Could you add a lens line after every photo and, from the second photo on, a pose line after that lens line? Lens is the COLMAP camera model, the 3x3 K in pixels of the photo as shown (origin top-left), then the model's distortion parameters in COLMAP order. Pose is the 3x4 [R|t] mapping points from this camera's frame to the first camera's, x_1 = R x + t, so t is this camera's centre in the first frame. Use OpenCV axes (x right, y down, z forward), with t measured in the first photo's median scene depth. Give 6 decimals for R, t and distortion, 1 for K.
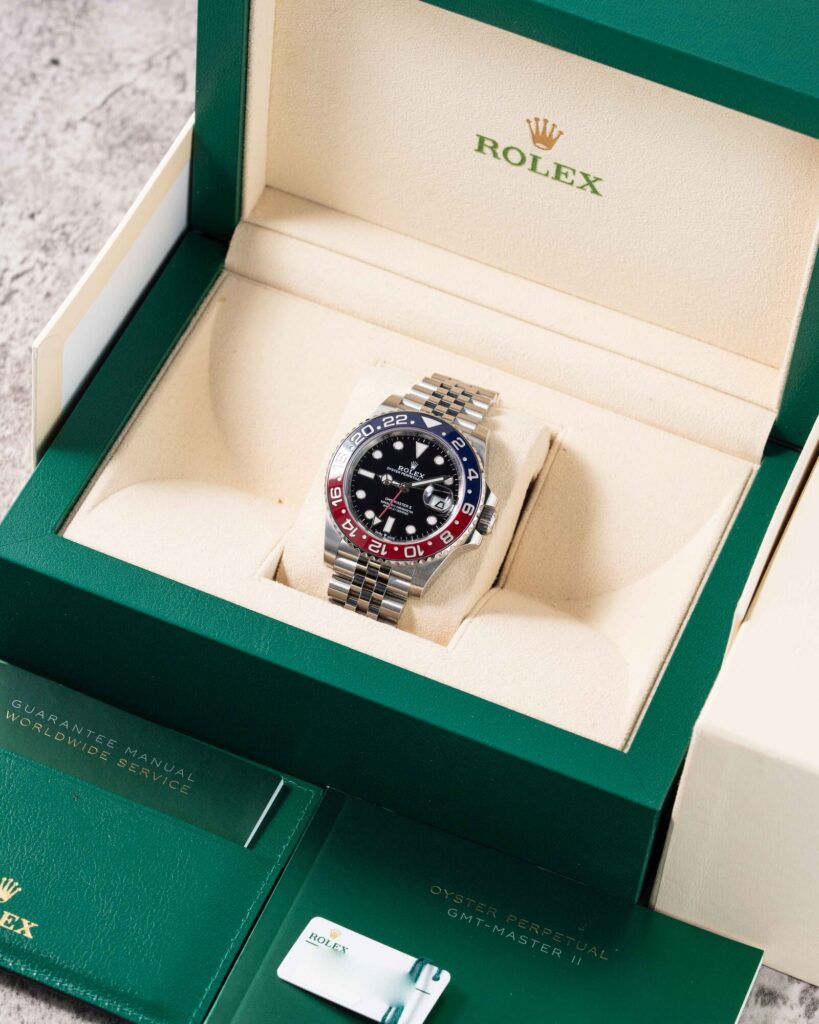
lens RADIAL K [[5141.1, 0, 409.1], [0, 5141.1, 512.4], [0, 0, 1]] dist [0.054819, 0.000000]
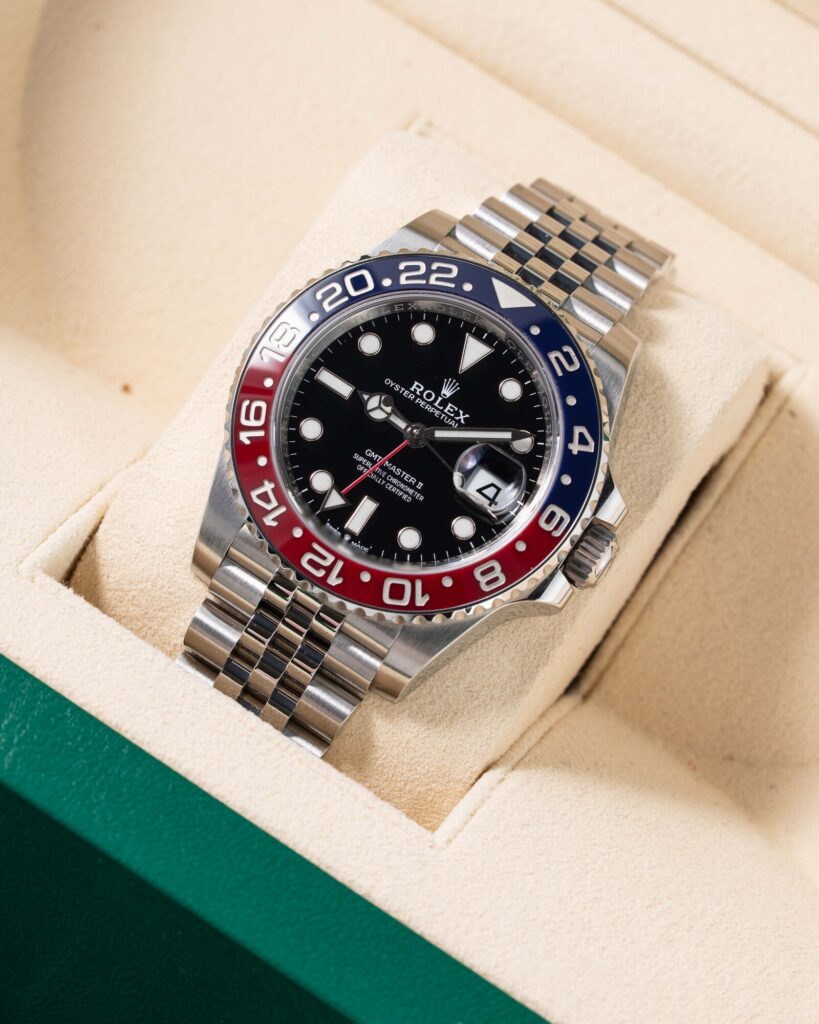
lens RADIAL K [[5141.1, 0, 412.7], [0, 5141.1, 515.5], [0, 0, 1]] dist [0.054819, 0.000000]
pose [[0.976701, 0.213353, 0.023127, -0.009473], [-0.214414, 0.974674, 0.063532, -0.025028], [-0.008987, -0.067011, 0.997712, 0.579594]]
